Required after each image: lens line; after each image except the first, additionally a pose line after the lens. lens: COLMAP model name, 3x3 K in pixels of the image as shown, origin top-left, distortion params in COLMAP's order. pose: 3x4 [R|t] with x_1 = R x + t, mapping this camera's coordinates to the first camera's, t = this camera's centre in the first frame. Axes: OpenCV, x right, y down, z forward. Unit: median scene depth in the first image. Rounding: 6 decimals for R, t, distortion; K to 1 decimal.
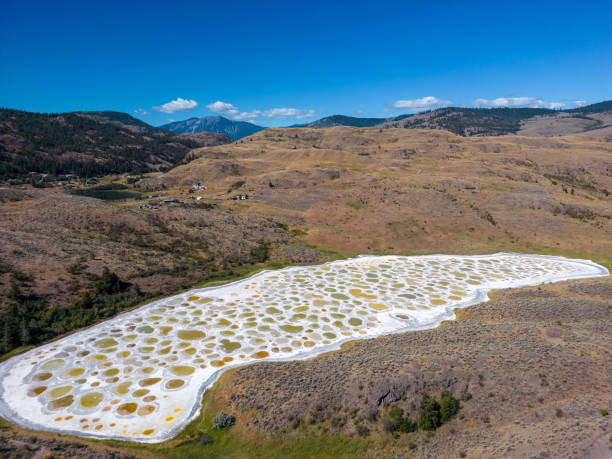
lens RADIAL K [[426.3, 0, 305.5], [0, 426.3, 226.3], [0, 0, 1]] dist [0.080663, -0.077881]
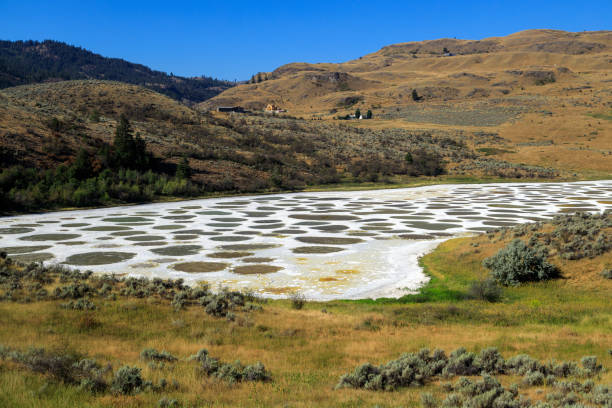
lens RADIAL K [[750.6, 0, 308.9], [0, 750.6, 203.6], [0, 0, 1]] dist [0.019628, 0.017821]
pose [[0.986934, 0.010272, -0.160797, -0.112569], [-0.024599, 0.995873, -0.087364, 0.204043], [0.159236, 0.090178, 0.983113, 0.208182]]
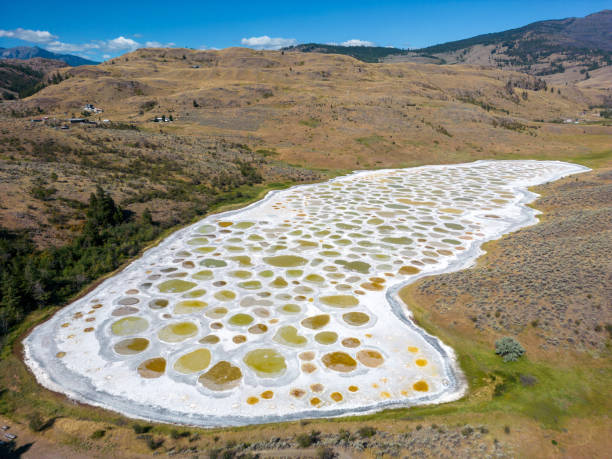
lens RADIAL K [[426.3, 0, 305.5], [0, 426.3, 226.3], [0, 0, 1]] dist [0.080663, -0.077881]
pose [[0.943172, -0.096068, 0.318115, -0.308659], [0.055692, 0.989458, 0.133687, 0.068200], [-0.327604, -0.108373, 0.938579, 0.220833]]
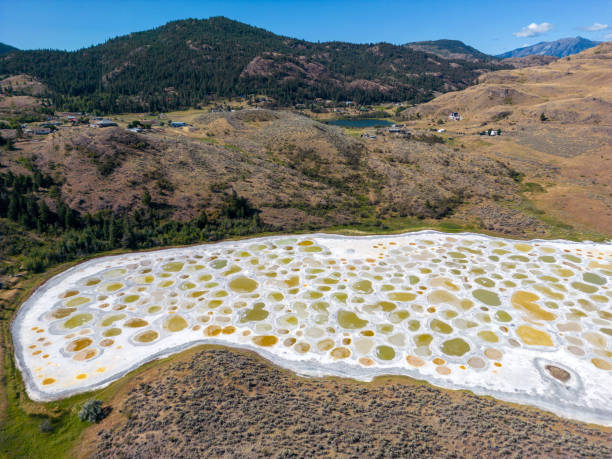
lens RADIAL K [[426.3, 0, 305.5], [0, 426.3, 226.3], [0, 0, 1]] dist [0.080663, -0.077881]
pose [[0.748824, 0.208000, -0.629284, 0.216684], [-0.114091, 0.975759, 0.186758, -0.017193], [0.652875, -0.068053, 0.754403, 0.314692]]
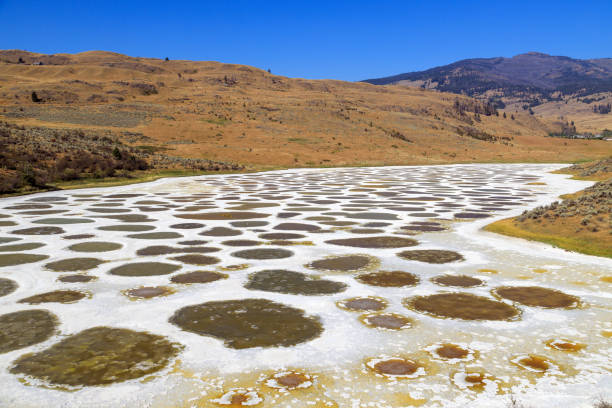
lens RADIAL K [[571.1, 0, 310.4], [0, 571.1, 202.8], [0, 0, 1]] dist [0.025651, -0.011124]
pose [[0.856553, -0.047643, 0.513855, -0.299009], [0.084115, 0.995303, -0.047932, 0.182549], [-0.509158, 0.084279, 0.856537, 0.385979]]
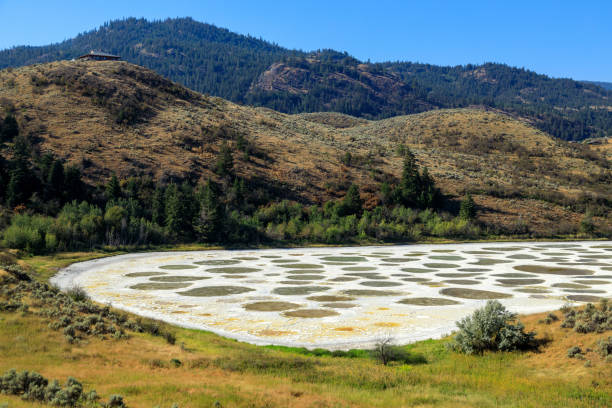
lens RADIAL K [[874.3, 0, 306.0], [0, 874.3, 204.0], [0, 0, 1]] dist [0.037803, 0.002747]
pose [[0.749607, 0.023608, -0.661462, 0.027900], [-0.115114, 0.988783, -0.095163, 0.195586], [0.651796, 0.147478, 0.743916, 0.242711]]
